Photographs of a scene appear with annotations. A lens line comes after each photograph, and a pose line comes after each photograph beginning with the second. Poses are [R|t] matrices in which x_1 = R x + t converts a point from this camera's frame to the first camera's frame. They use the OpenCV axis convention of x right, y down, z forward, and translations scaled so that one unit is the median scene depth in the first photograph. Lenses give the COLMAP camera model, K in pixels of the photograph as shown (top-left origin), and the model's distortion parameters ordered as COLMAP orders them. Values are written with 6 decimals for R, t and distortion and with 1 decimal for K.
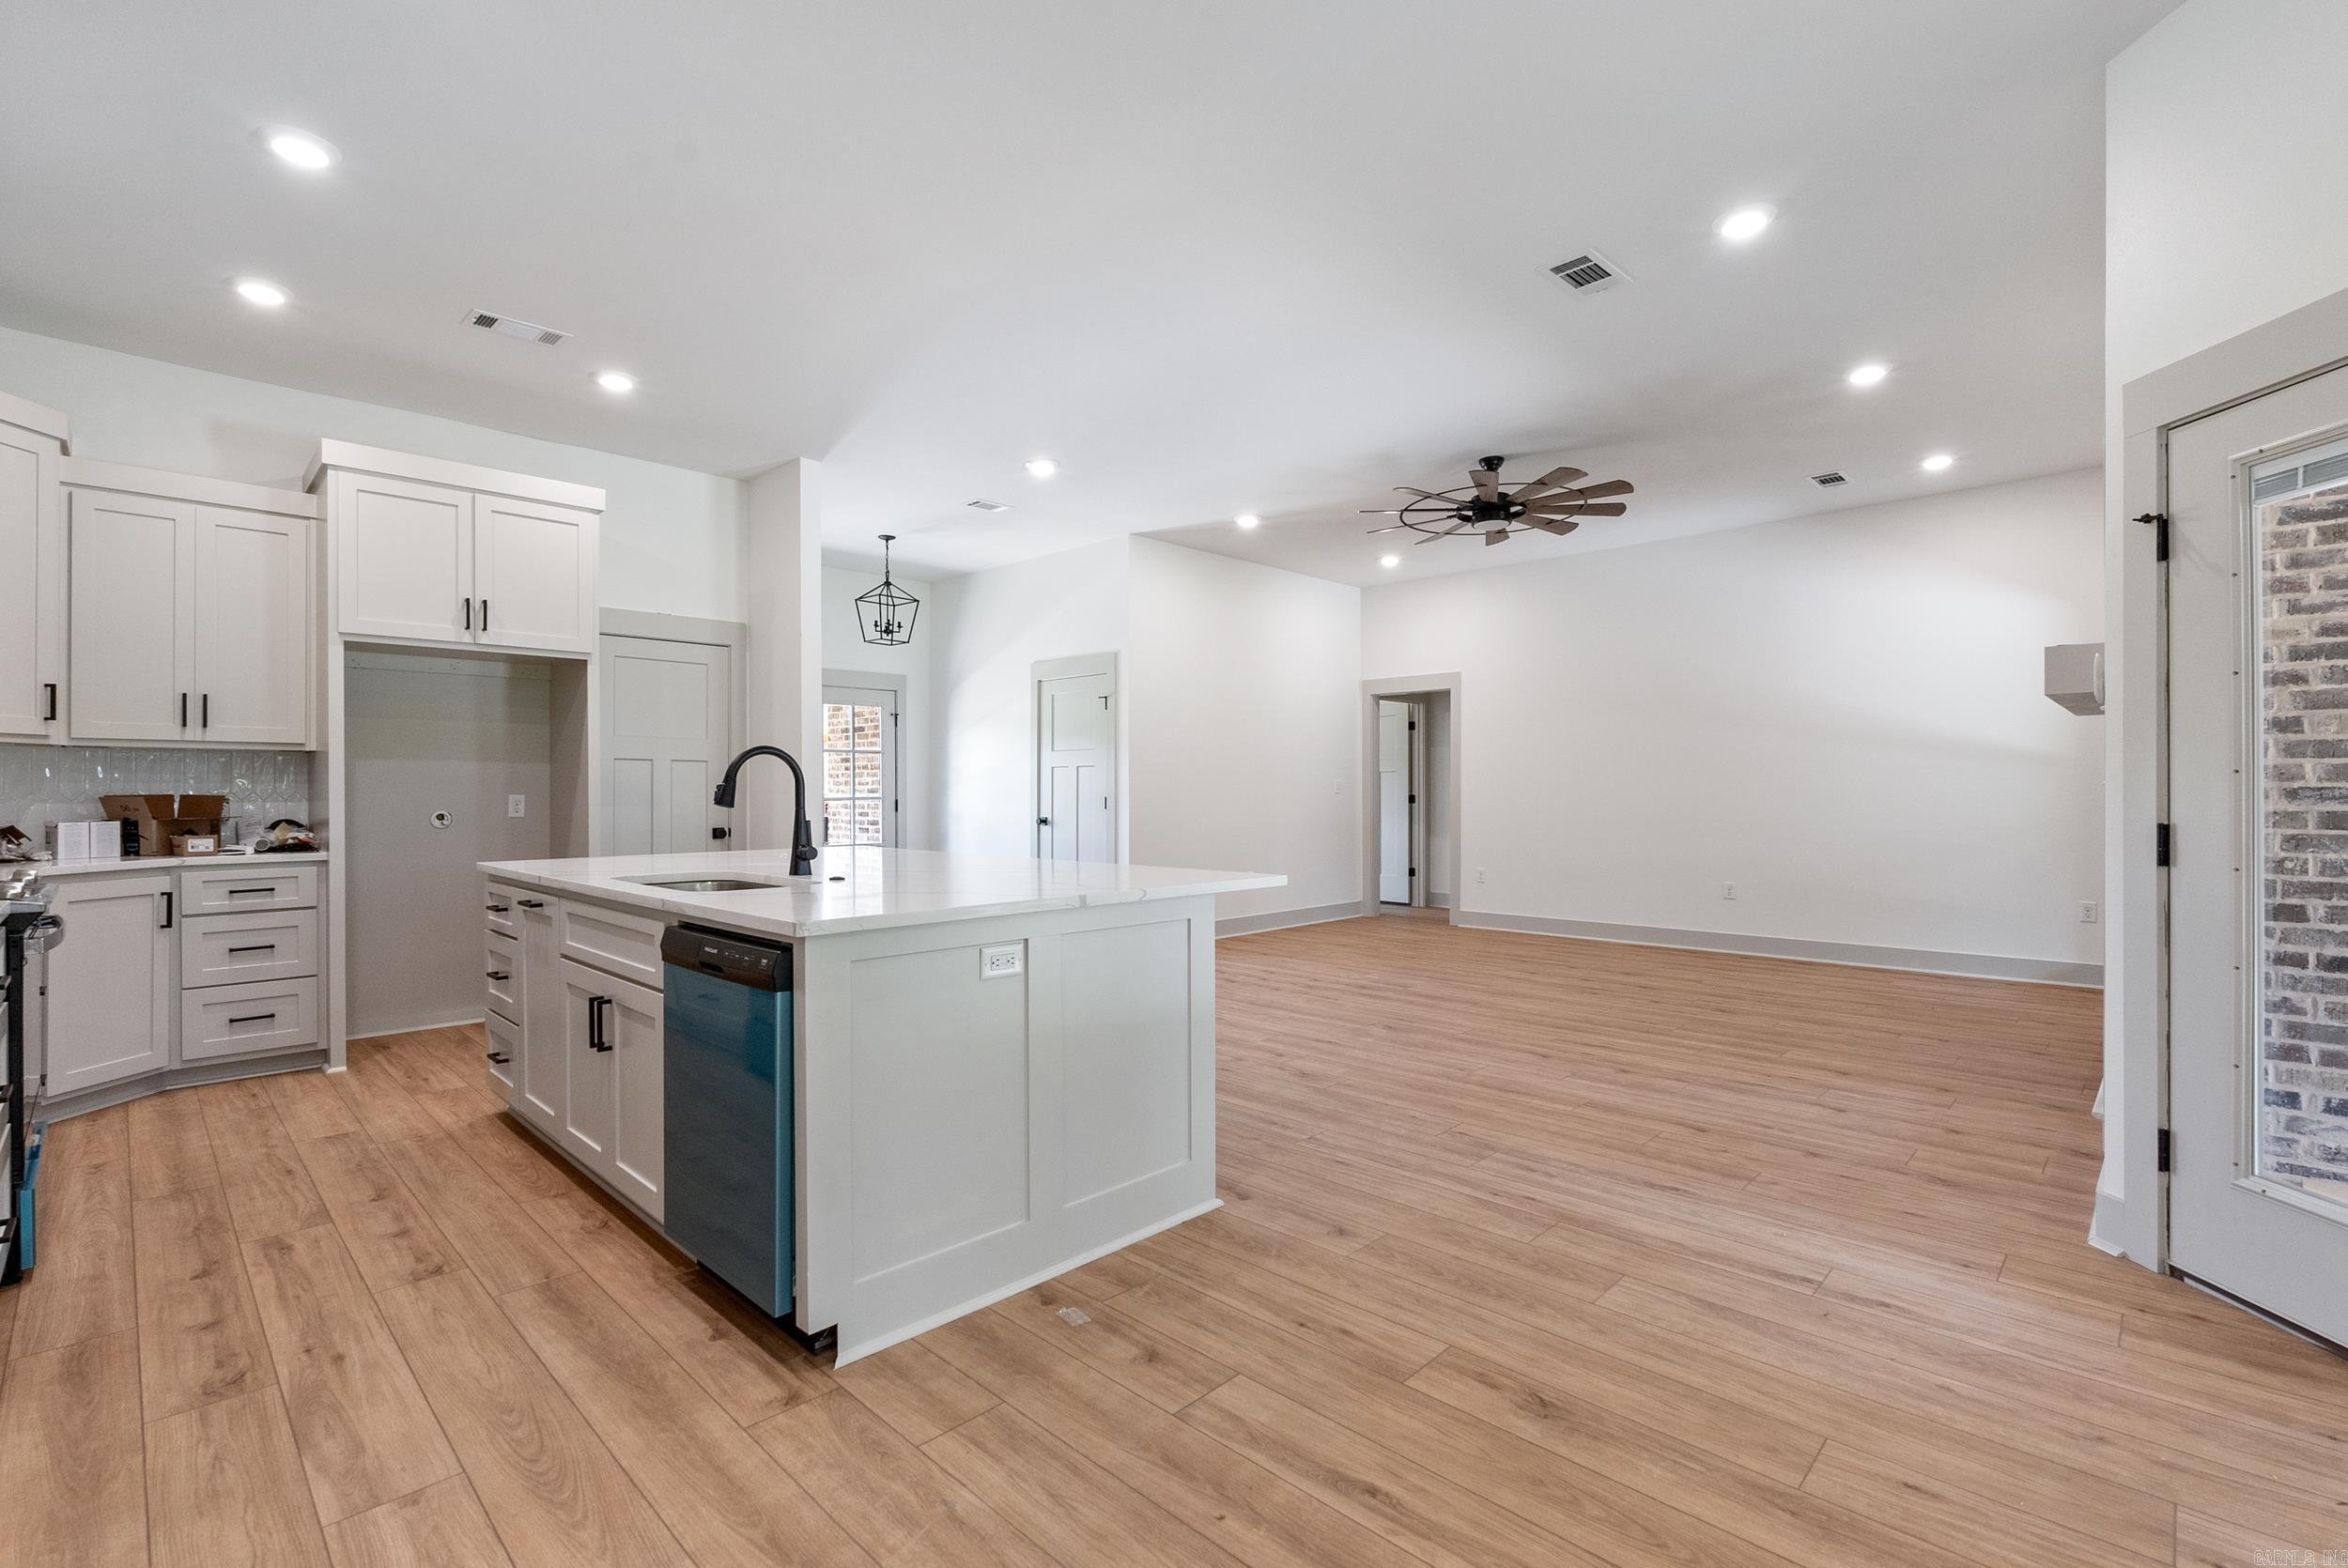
lens RADIAL K [[1043.3, 0, 1174.7], [0, 1043.3, 785.1], [0, 0, 1]] dist [-0.007038, 0.000709]
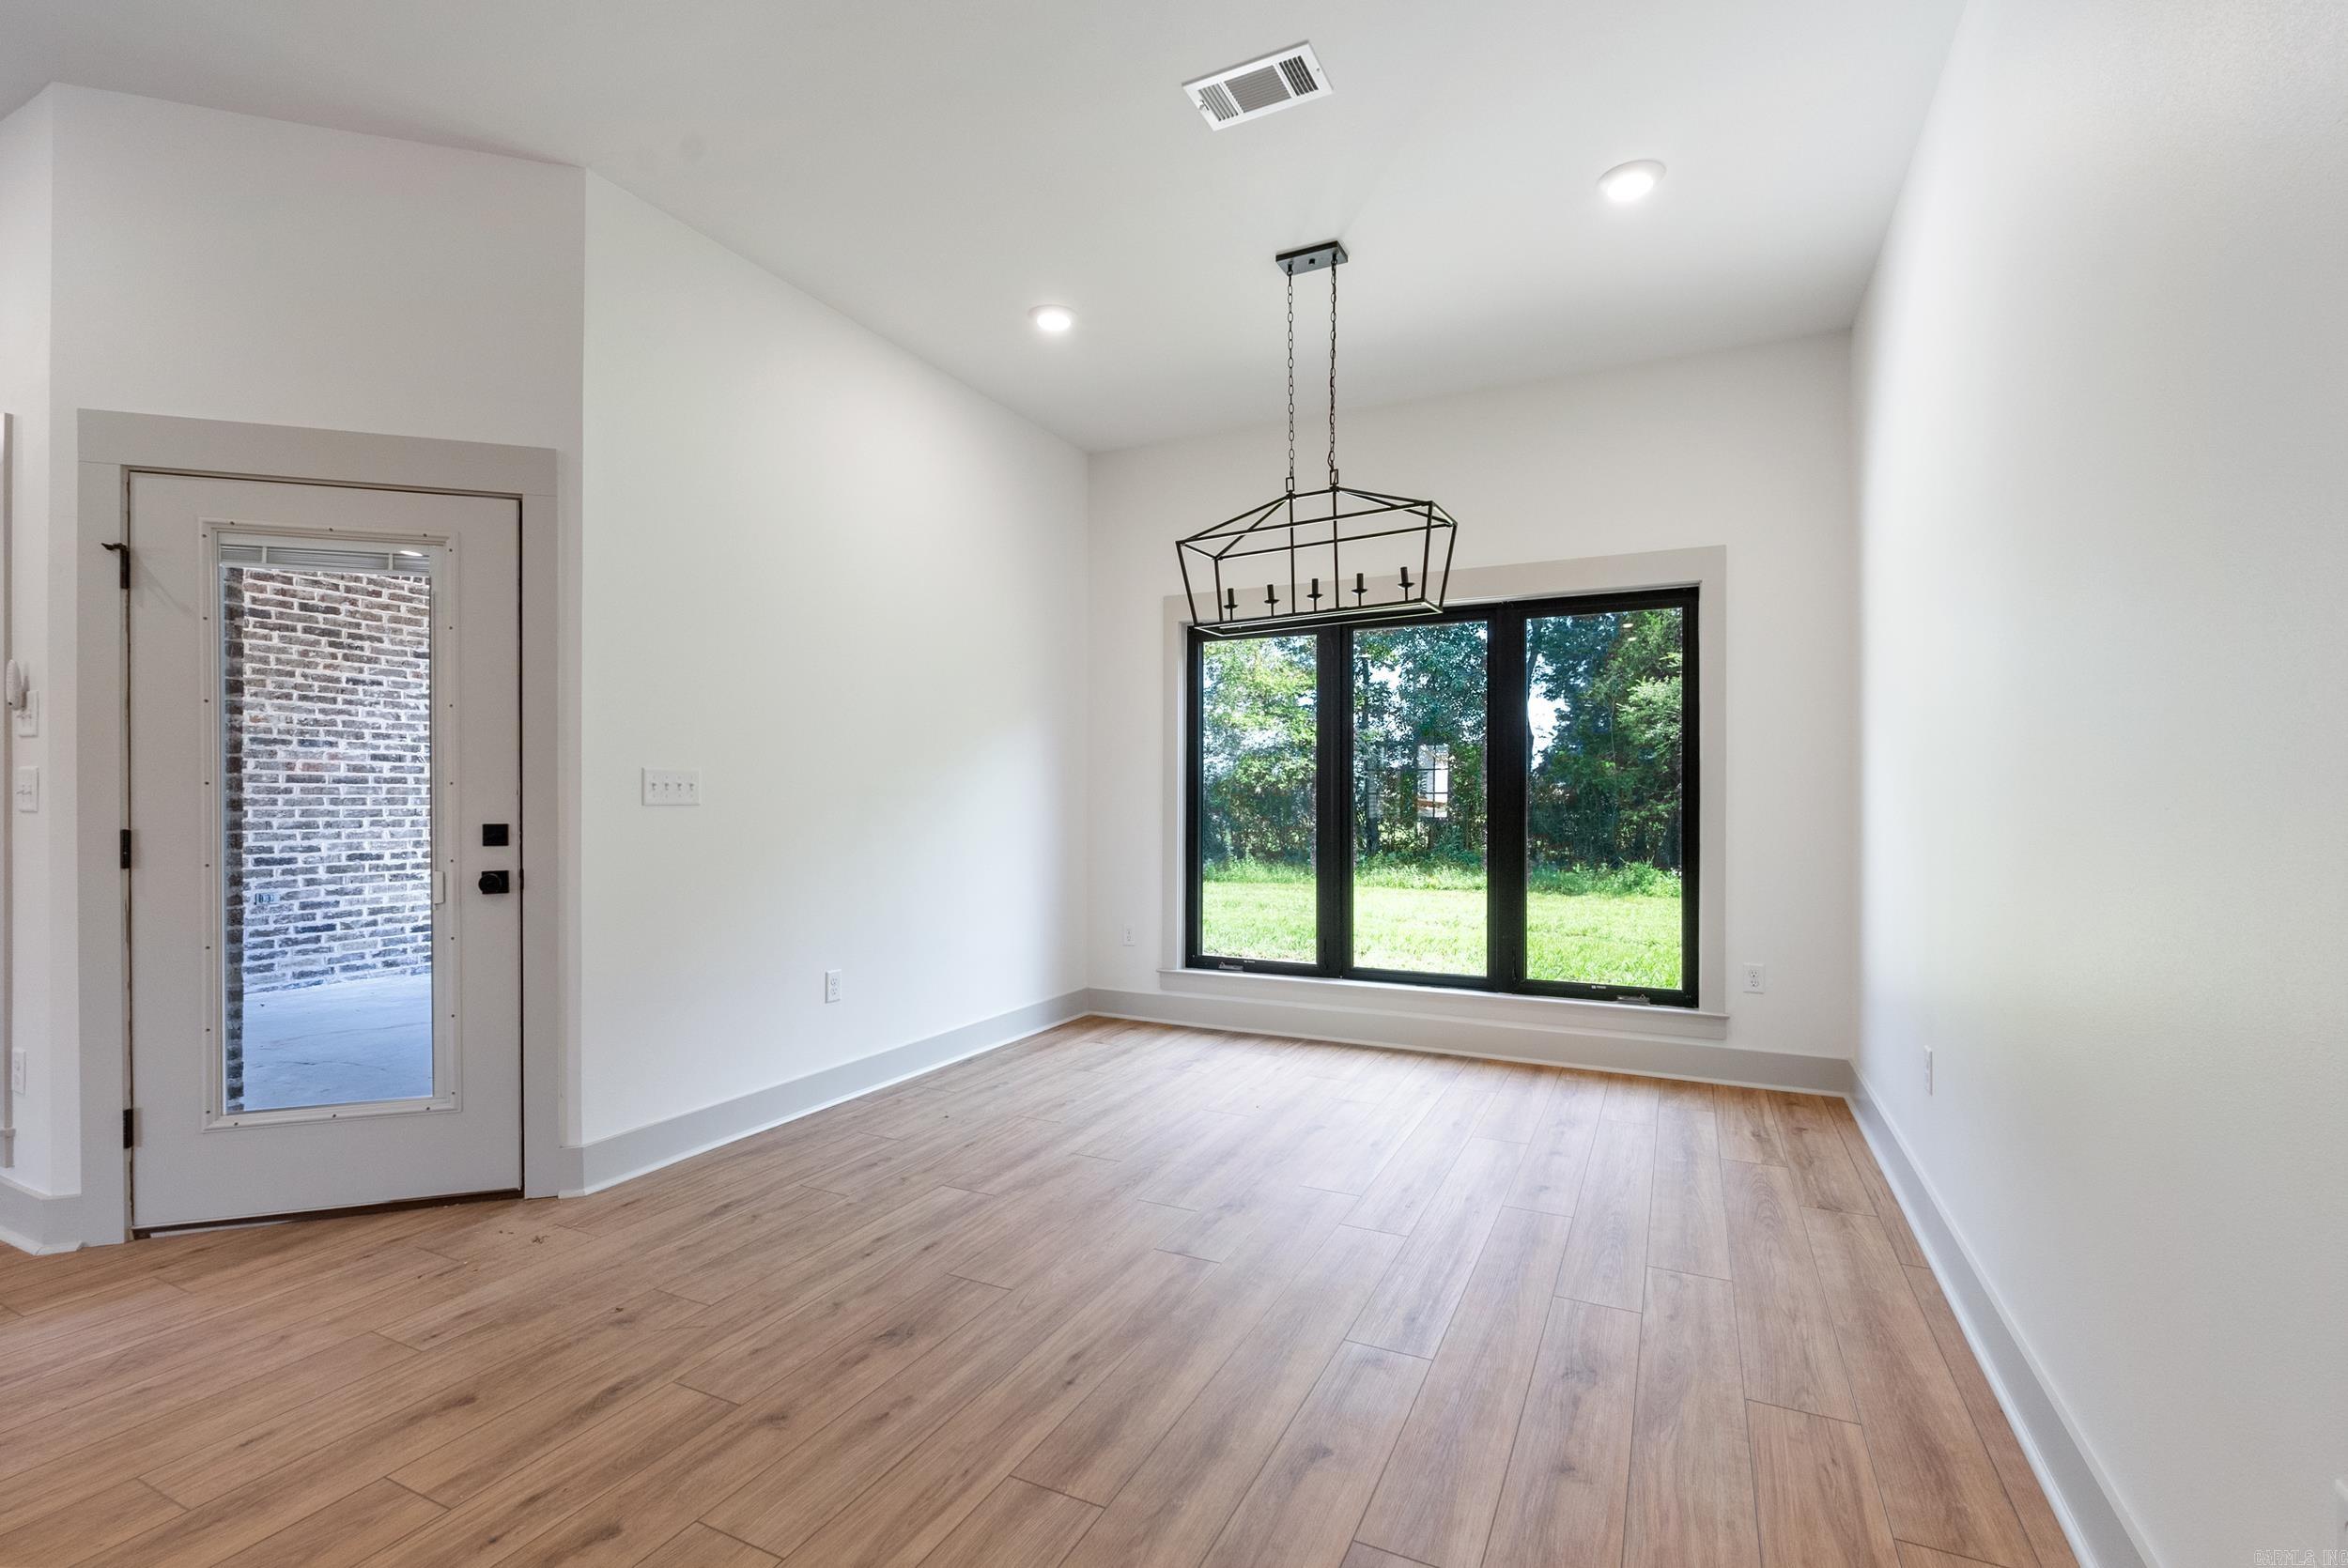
lens RADIAL K [[1043.3, 0, 1181.5], [0, 1043.3, 799.6], [0, 0, 1]] dist [-0.007038, 0.000709]
pose [[-0.318273, 0.000292, 0.947999, -0.331082], [-0.003700, 0.999992, -0.001550, 0.002236], [-0.947992, -0.004001, -0.318269, 0.225309]]
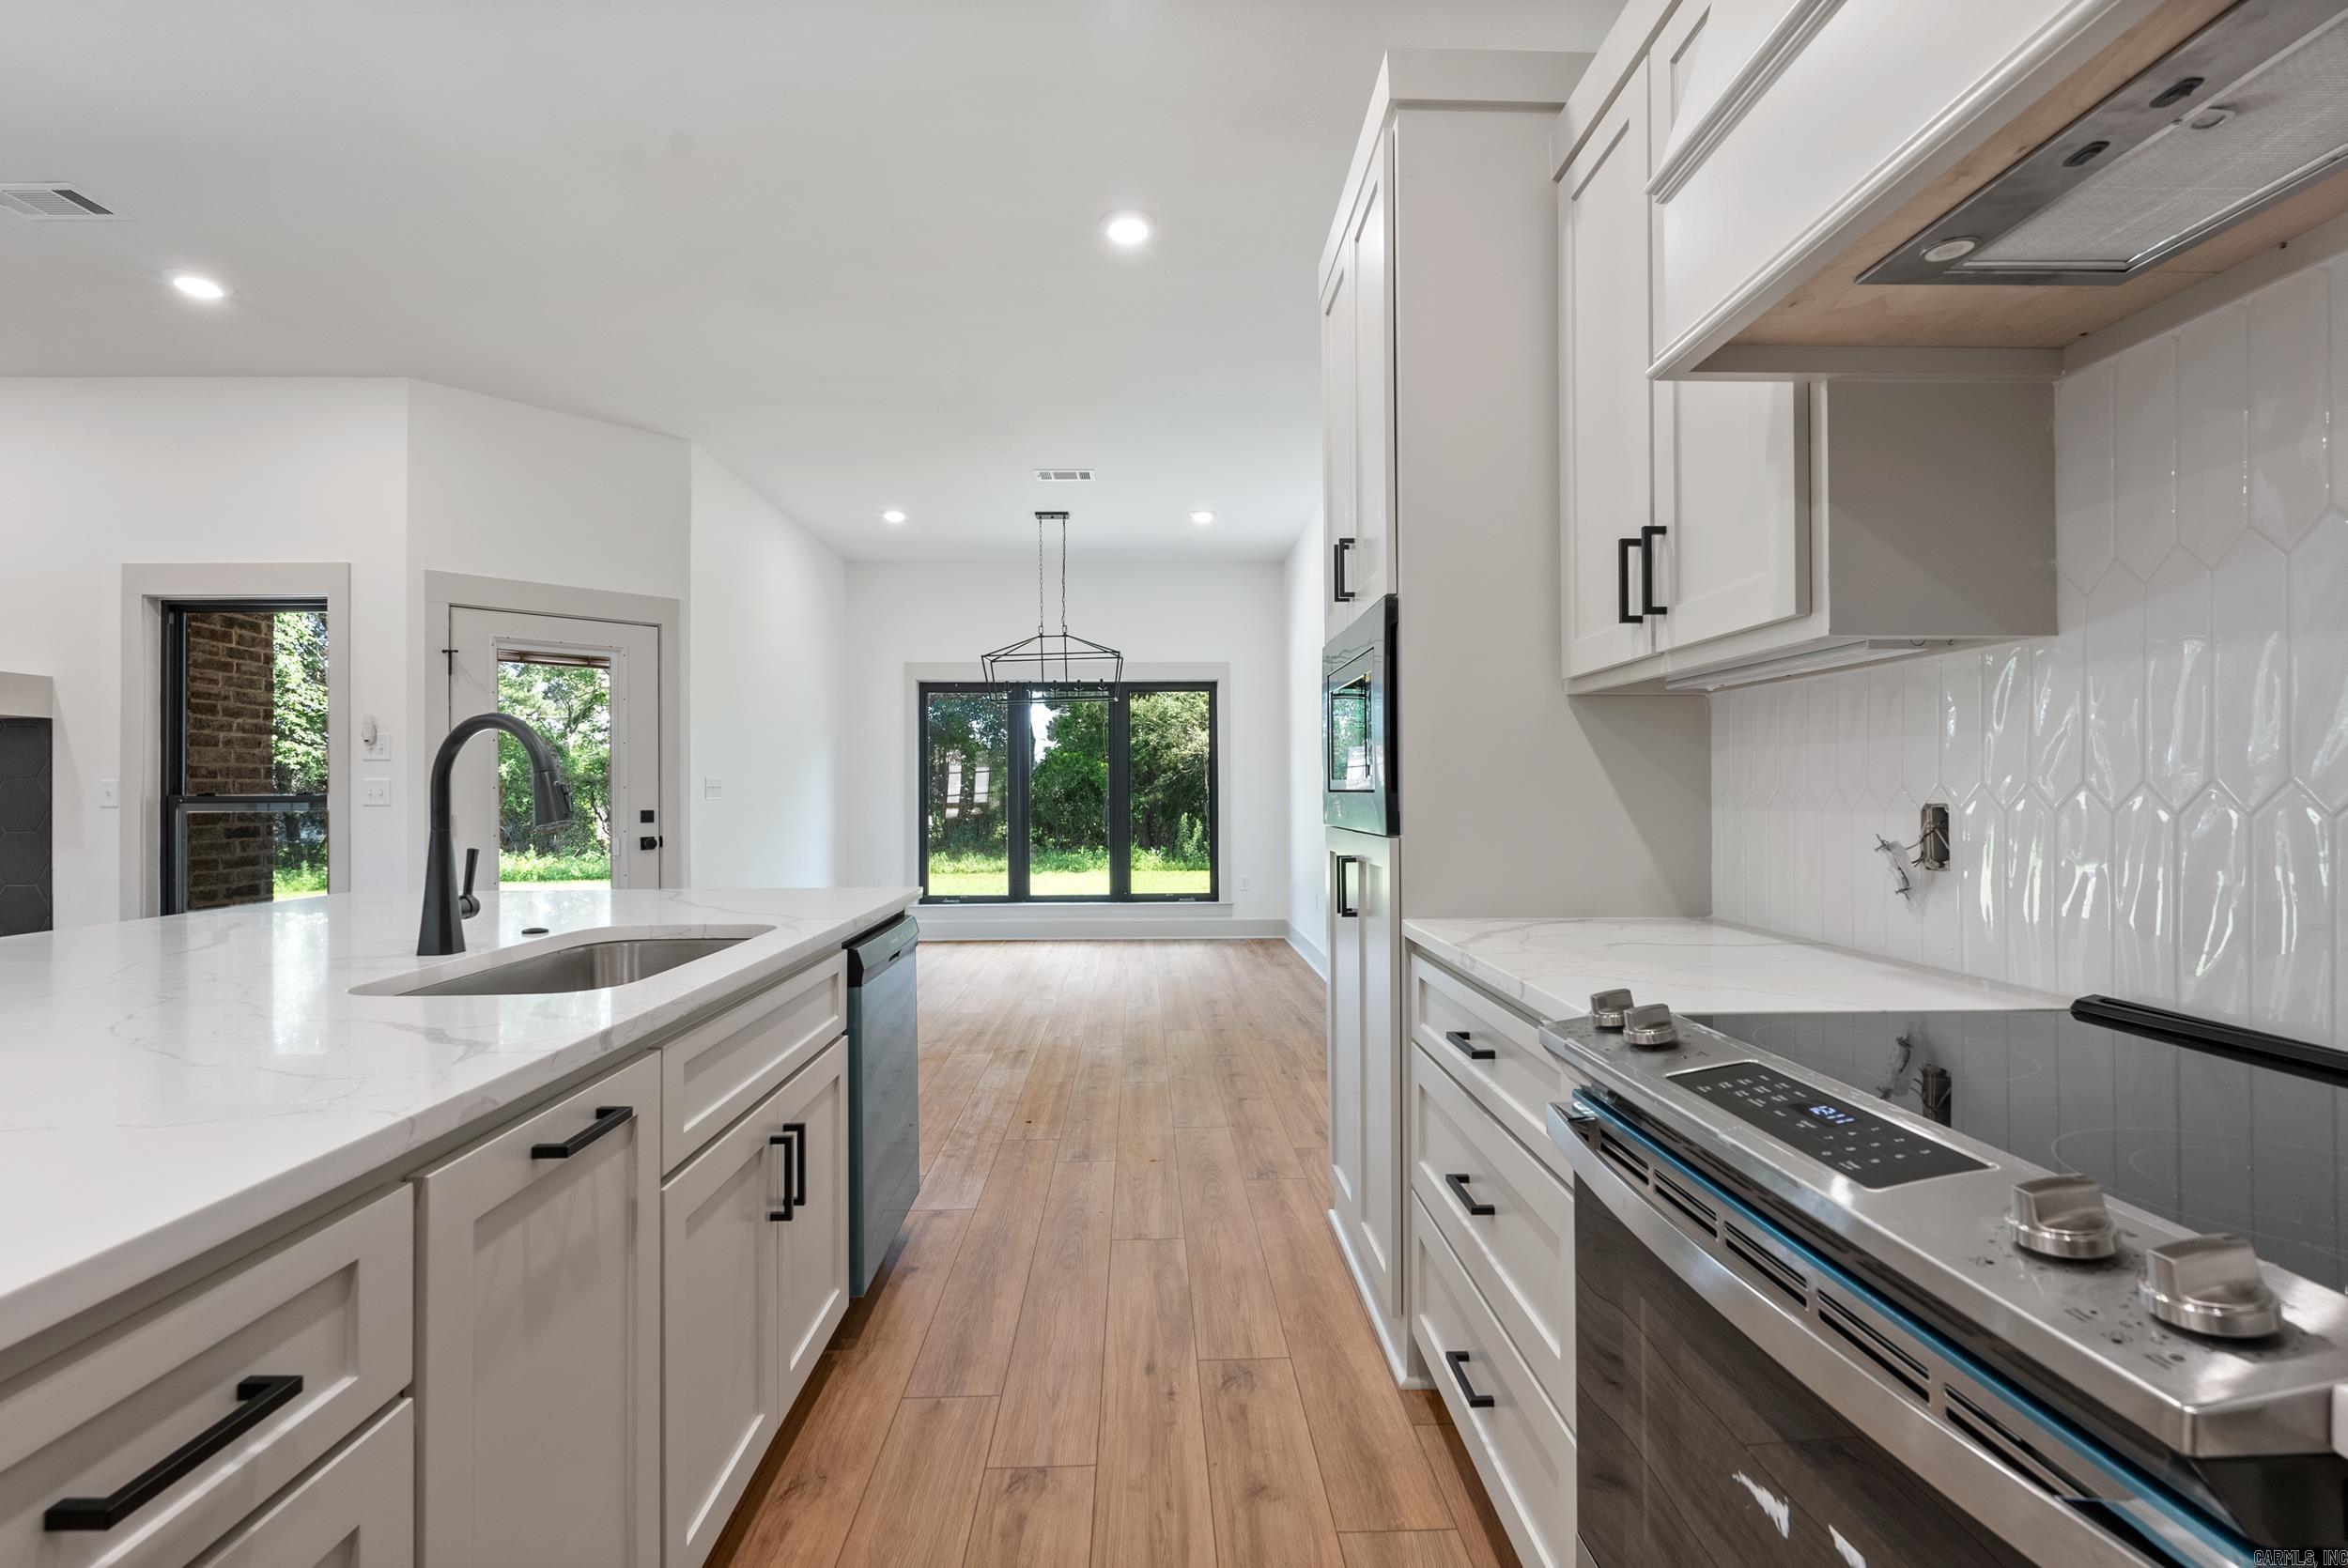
lens RADIAL K [[1043.3, 0, 1164.7], [0, 1043.3, 778.0], [0, 0, 1]] dist [-0.007038, 0.000709]
pose [[-0.714867, 0.015192, 0.699095, -0.980391], [0.004110, 0.999838, -0.017524, 0.006457], [-0.699248, -0.009654, -0.714814, 1.101392]]
